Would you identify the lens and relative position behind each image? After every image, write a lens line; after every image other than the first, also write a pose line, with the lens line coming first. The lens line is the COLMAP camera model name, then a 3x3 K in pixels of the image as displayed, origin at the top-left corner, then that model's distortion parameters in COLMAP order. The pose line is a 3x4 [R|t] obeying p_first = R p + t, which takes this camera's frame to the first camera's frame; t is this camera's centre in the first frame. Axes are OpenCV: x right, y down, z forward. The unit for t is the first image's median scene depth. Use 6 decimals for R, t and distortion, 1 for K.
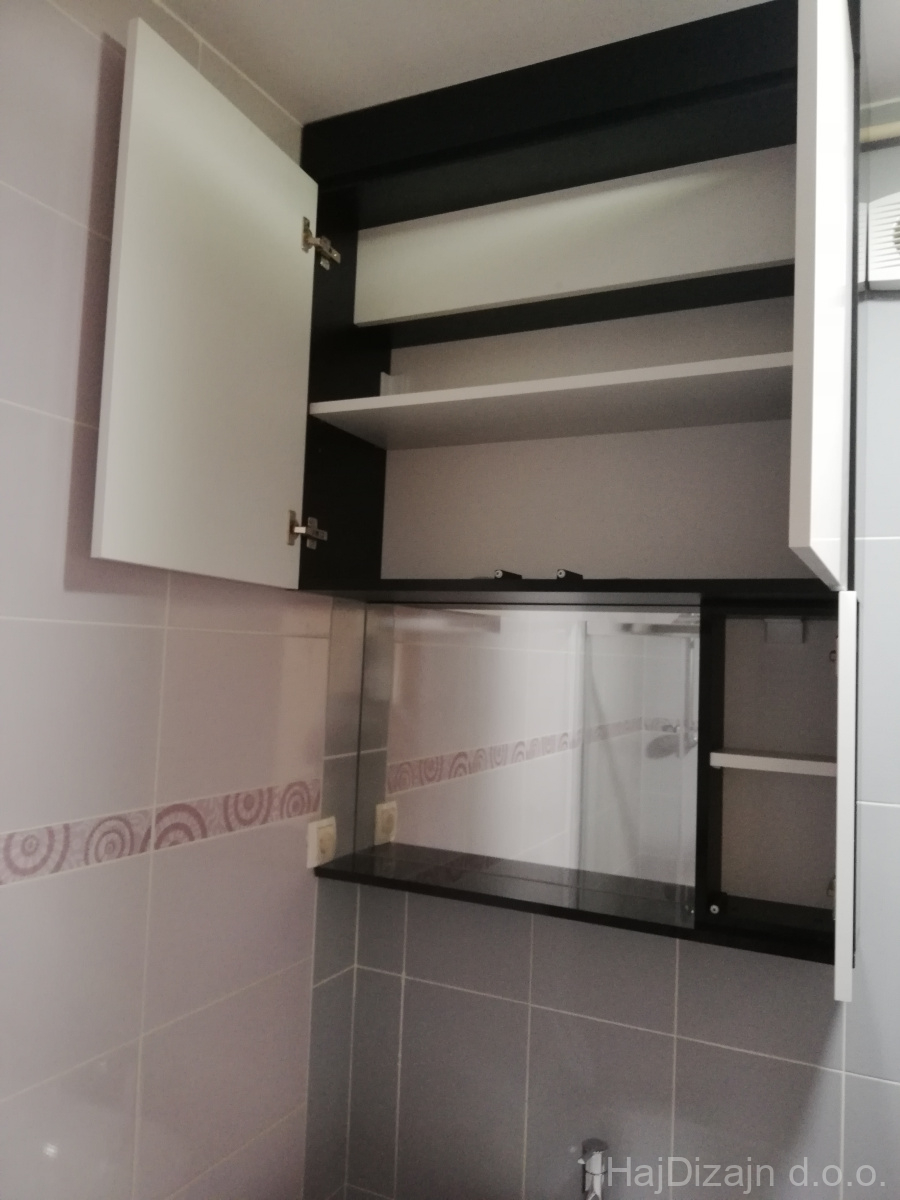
lens RADIAL K [[905.5, 0, 455.8], [0, 905.5, 601.8], [0, 0, 1]] dist [0.070101, -0.120181]
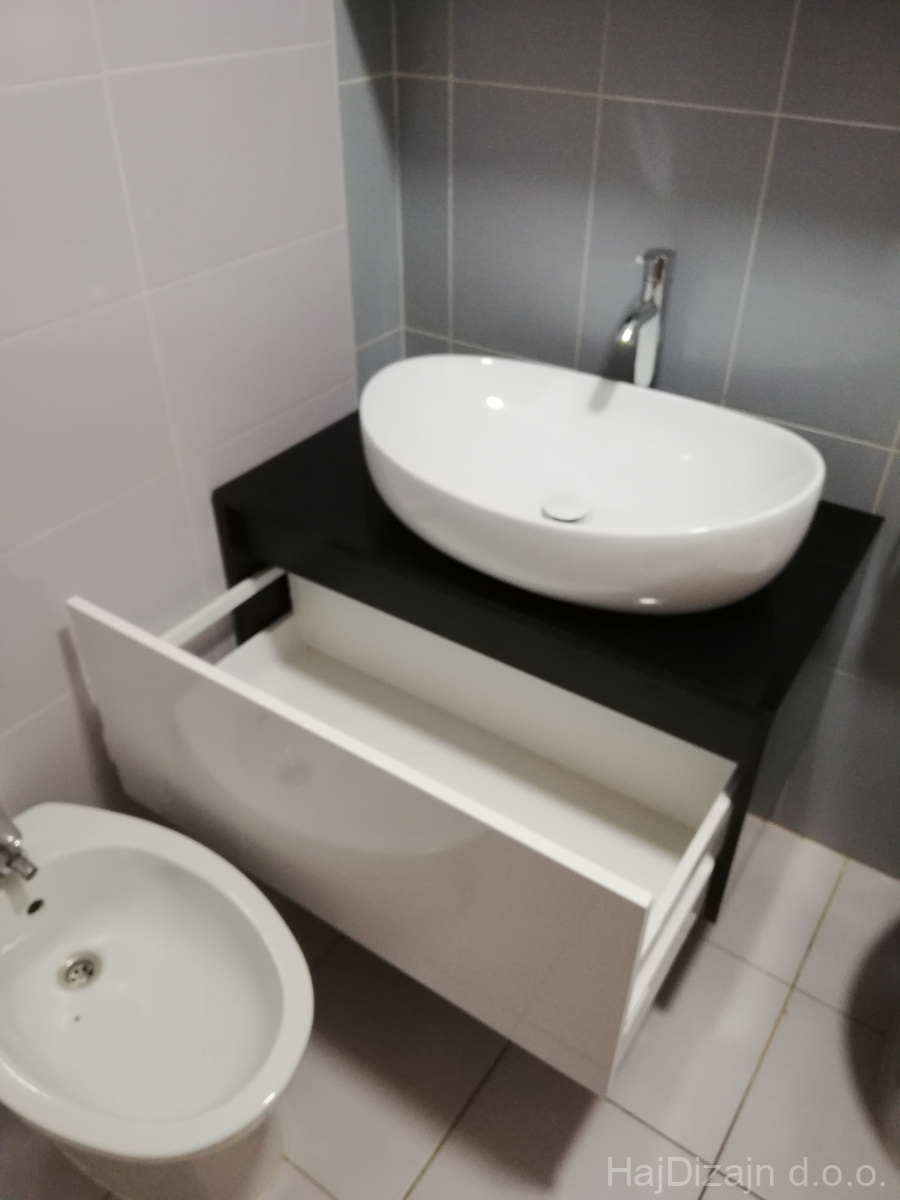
lens RADIAL K [[905.5, 0, 455.8], [0, 905.5, 601.8], [0, 0, 1]] dist [0.070101, -0.120181]
pose [[0.990169, 0.051205, -0.130167, 0.078678], [0.043933, 0.769644, 0.636960, 0.253678], [0.132798, -0.636416, 0.759828, 0.086955]]
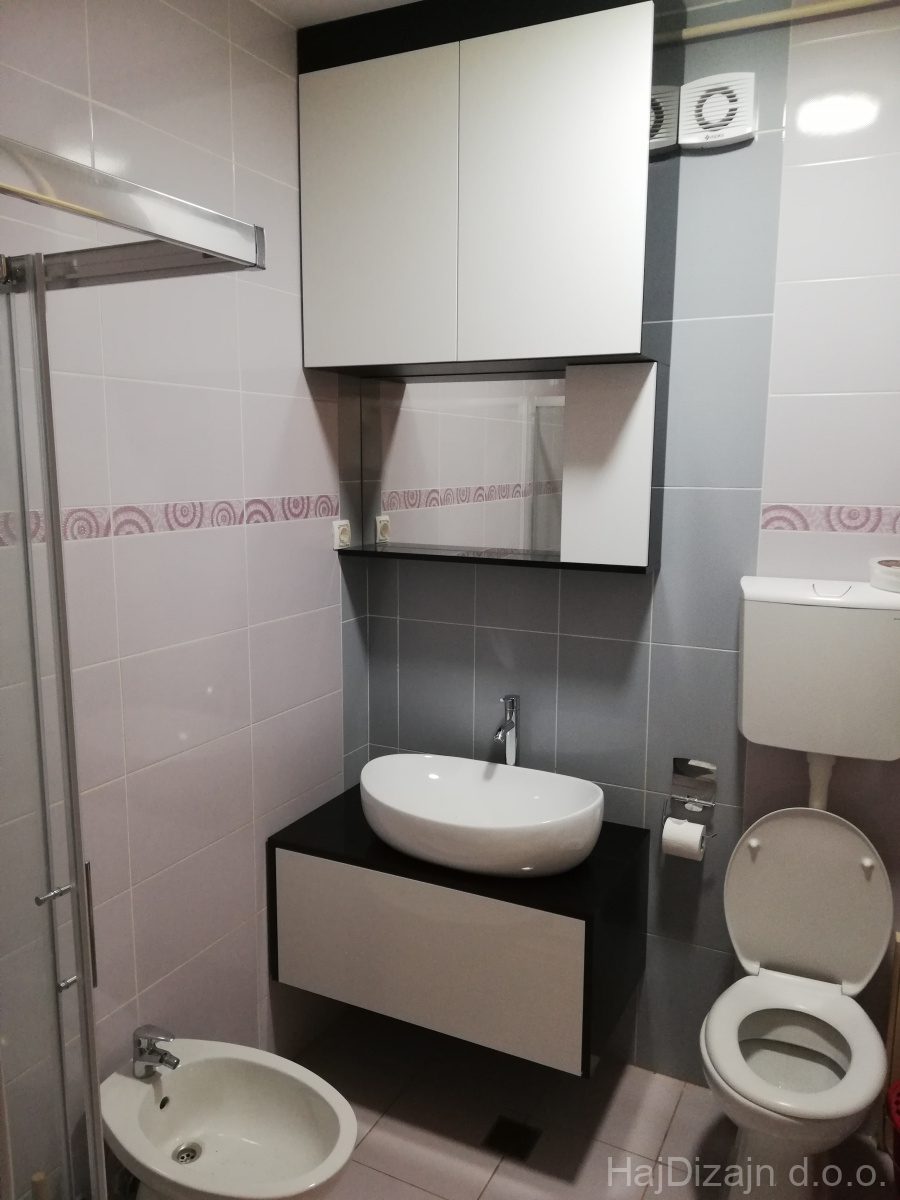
lens RADIAL K [[901.5, 0, 470.9], [0, 901.5, 604.8], [0, 0, 1]] dist [0.081034, -0.108161]
pose [[0.999394, -0.032042, 0.013567, 0.050286], [0.028271, 0.975031, 0.220263, 0.043278], [-0.020286, -0.219747, 0.975346, -0.548402]]
